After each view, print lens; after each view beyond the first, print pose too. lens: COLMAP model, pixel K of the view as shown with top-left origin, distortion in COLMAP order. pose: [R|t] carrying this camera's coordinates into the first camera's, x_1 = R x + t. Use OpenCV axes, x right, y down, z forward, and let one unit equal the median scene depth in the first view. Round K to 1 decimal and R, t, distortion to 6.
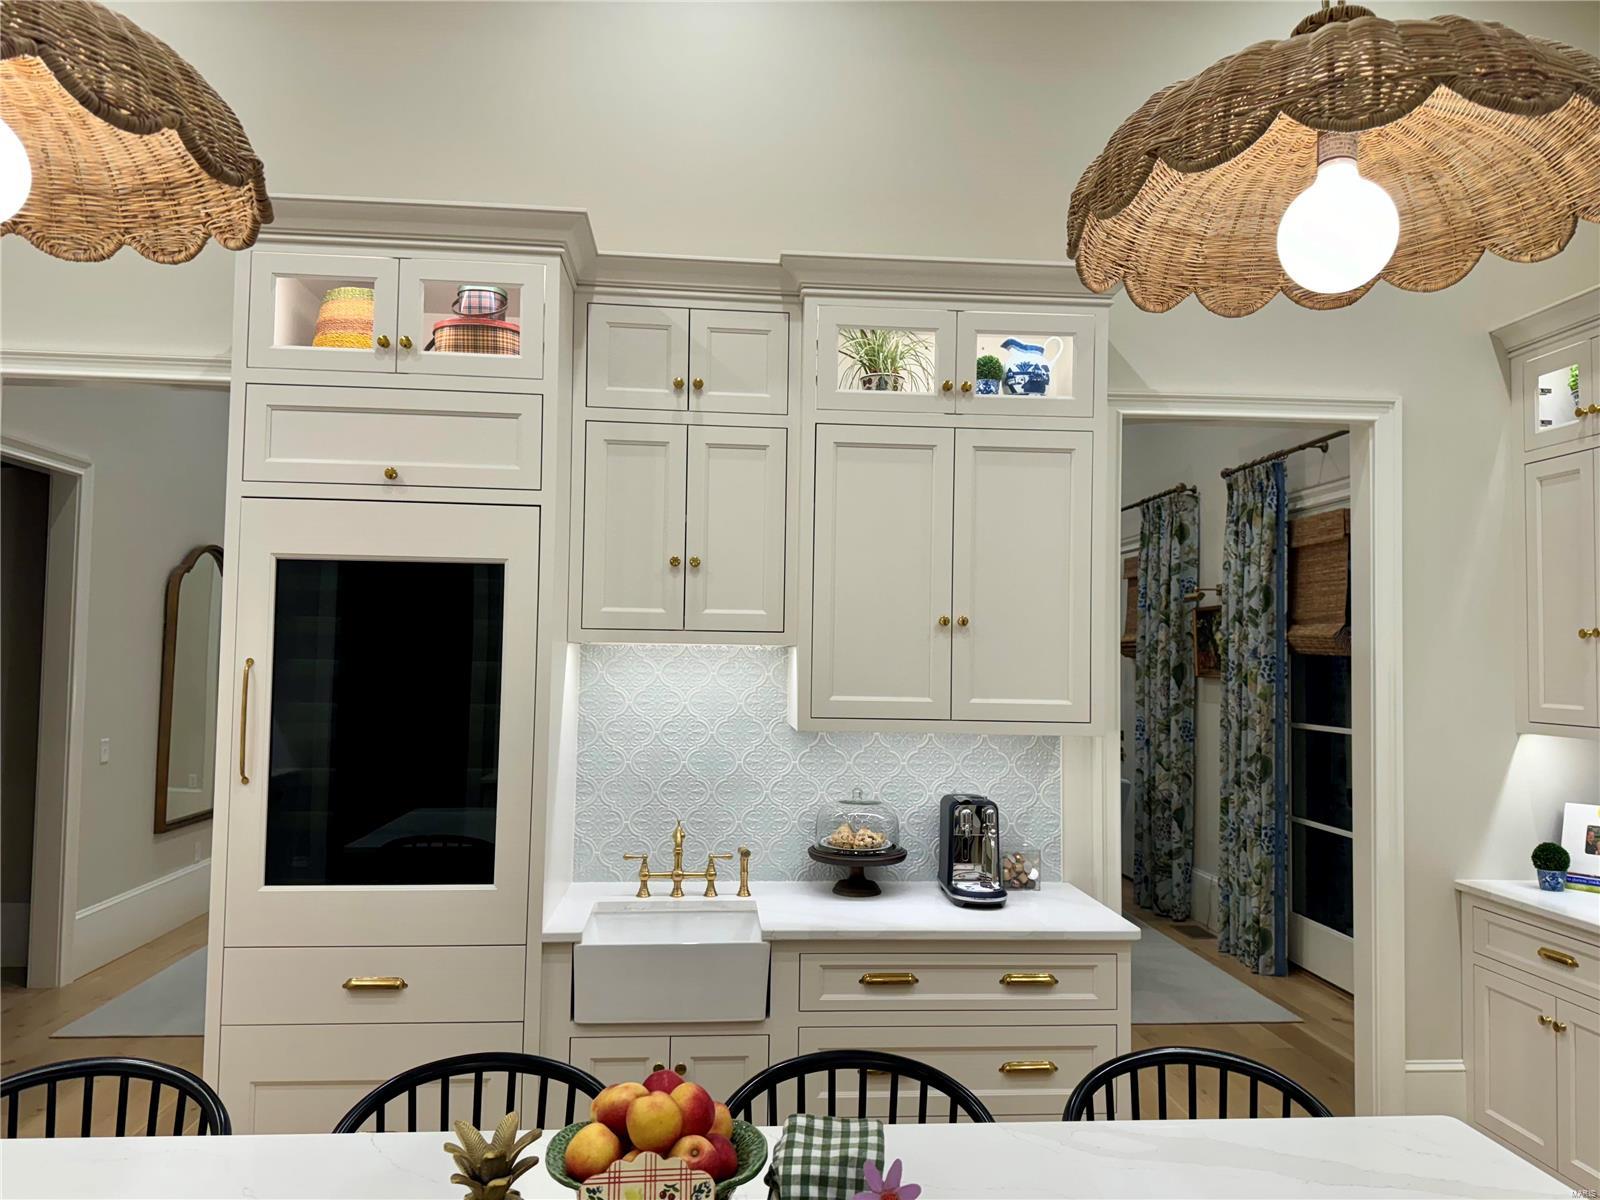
lens RADIAL K [[1116.6, 0, 798.2], [0, 1116.6, 611.0], [0, 0, 1]] dist [0.059791, -0.064762]
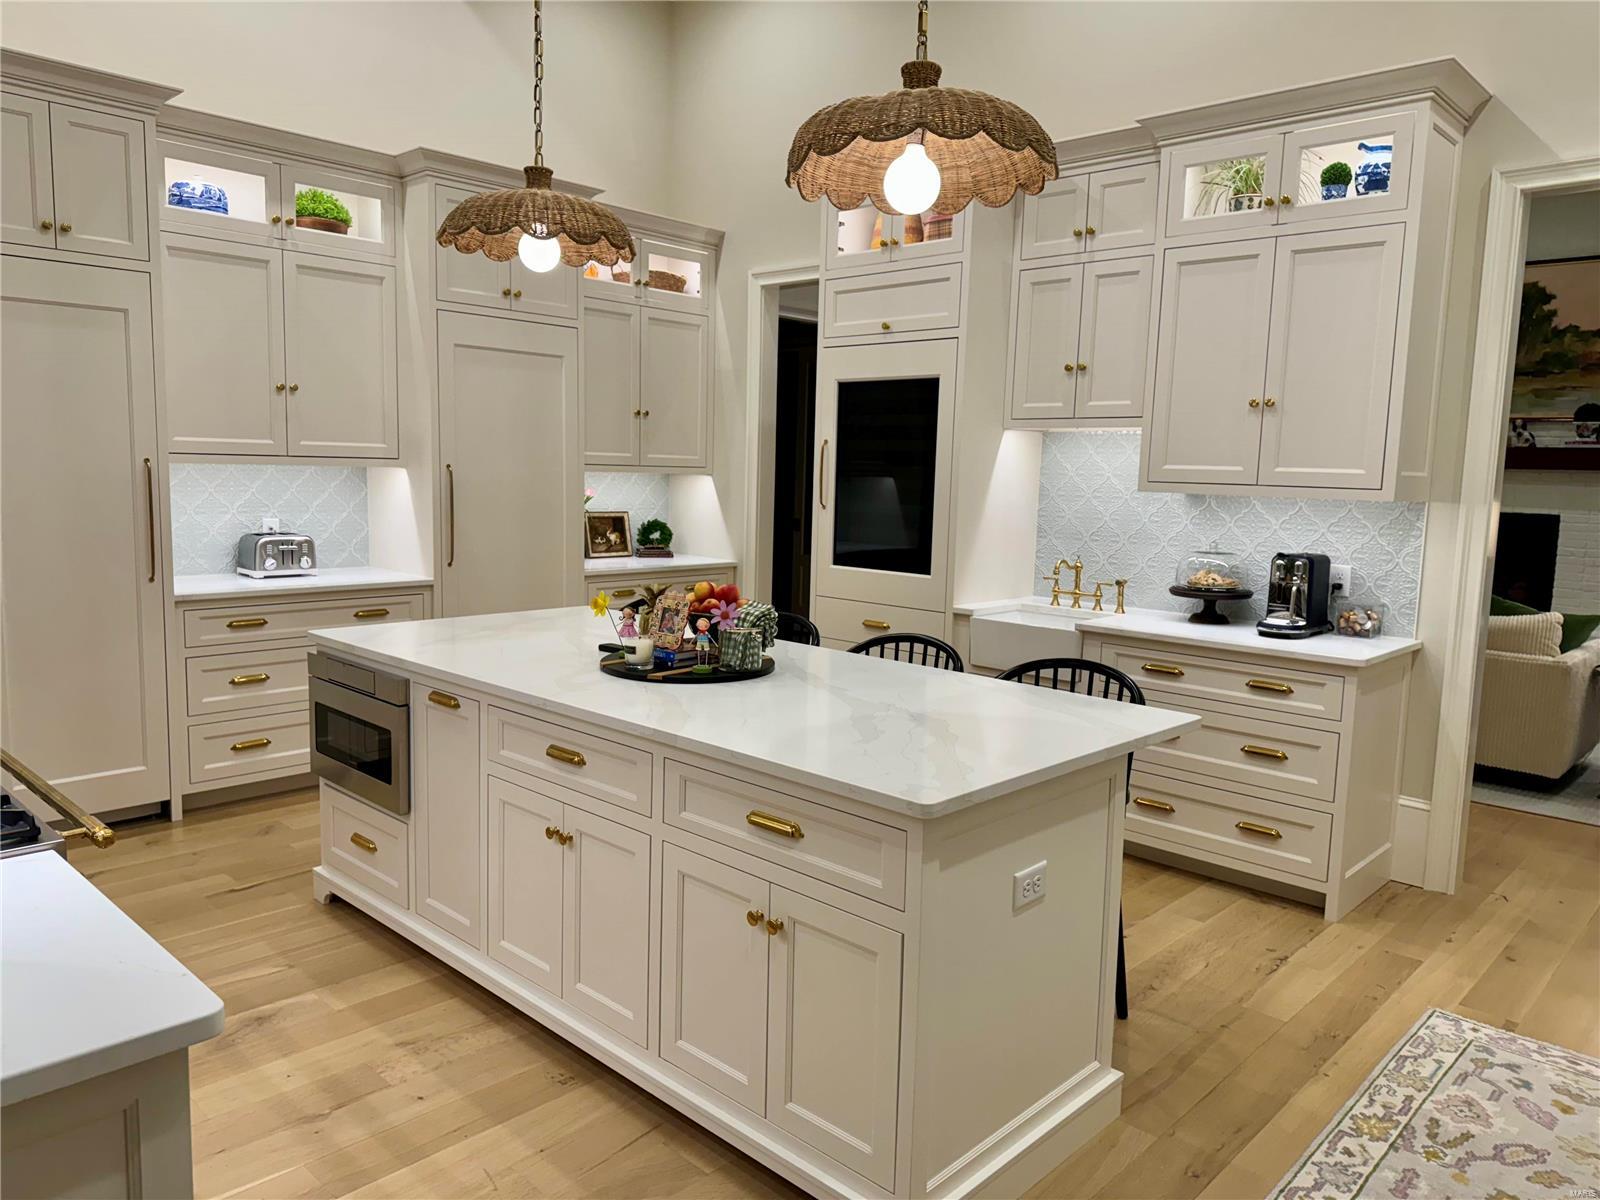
lens RADIAL K [[1116.6, 0, 796.0], [0, 1116.6, 620.8], [0, 0, 1]] dist [0.059791, -0.064762]
pose [[0.679786, 0.105405, -0.725797, 0.697507], [0.017585, 0.986992, 0.159808, 0.036579], [0.733200, -0.121398, 0.669089, -0.221793]]
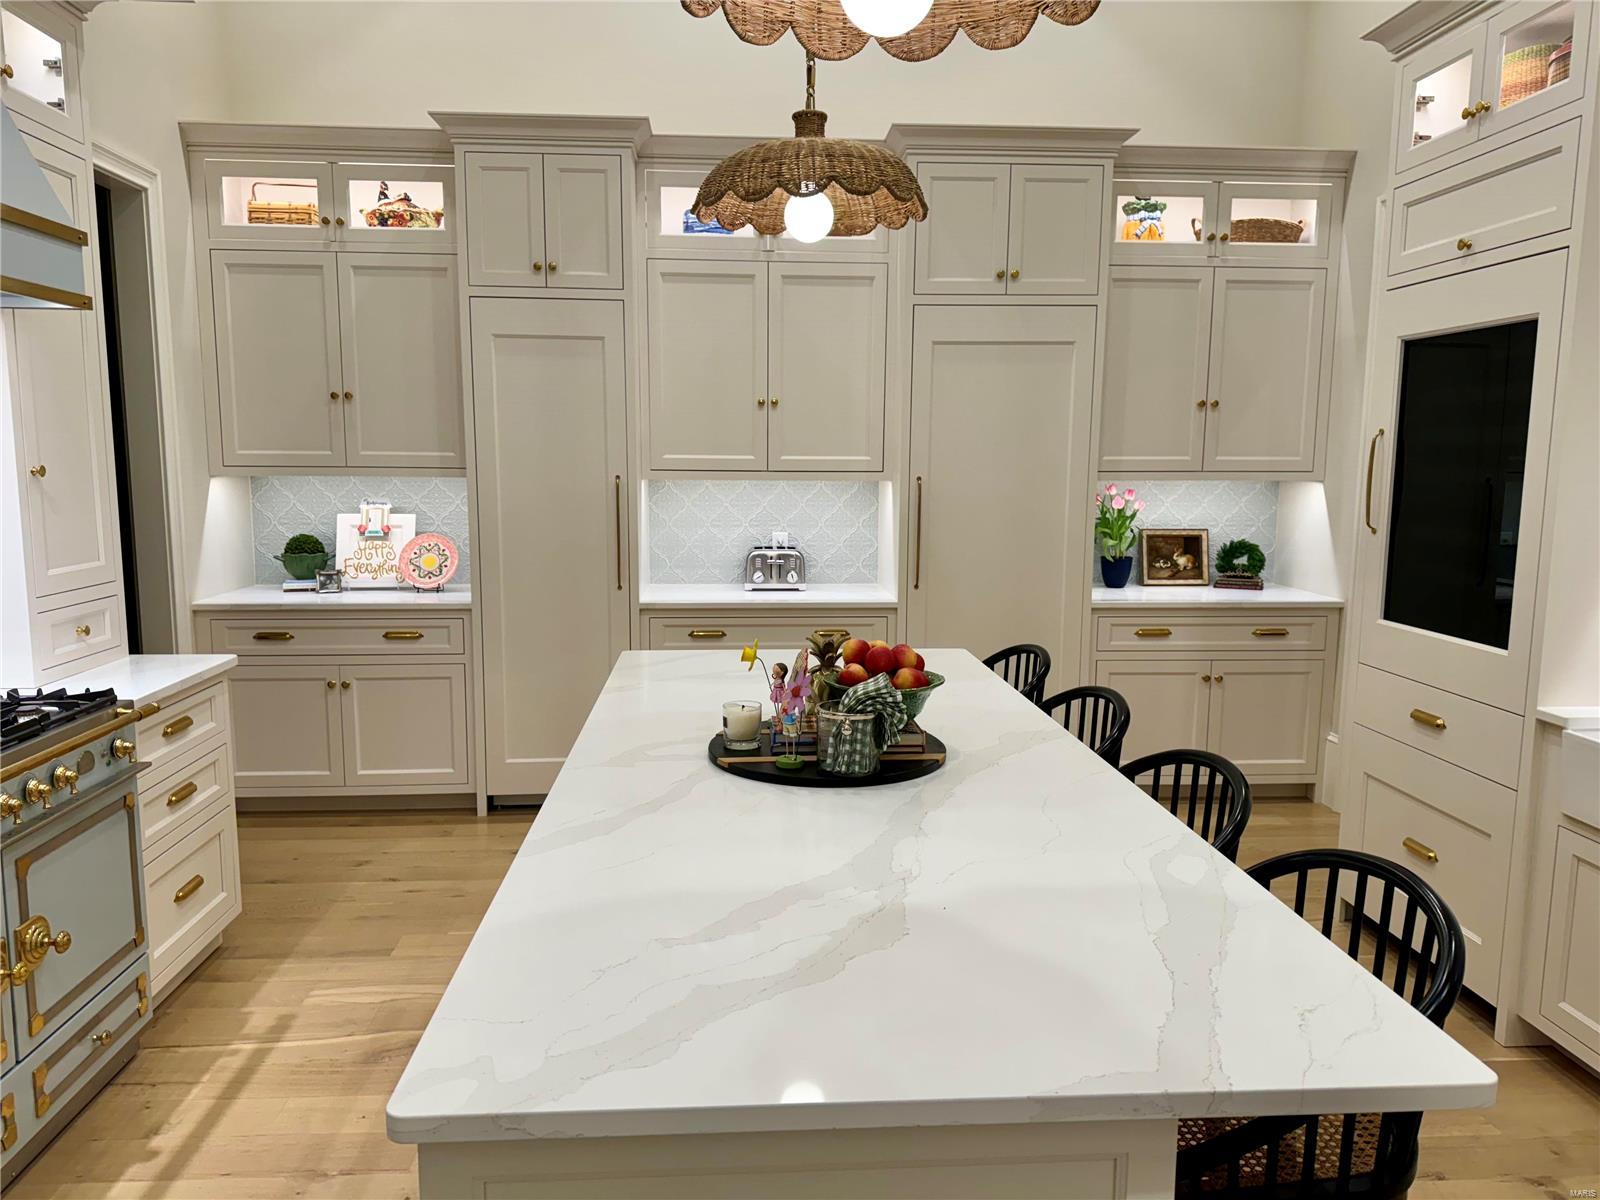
lens RADIAL K [[1116.6, 0, 813.5], [0, 1116.6, 625.1], [0, 0, 1]] dist [0.059791, -0.064762]
pose [[0.010091, 0.135651, -0.990705, 0.625311], [0.040674, 0.989880, 0.135952, 0.051981], [0.999122, -0.041667, 0.004471, 0.335861]]
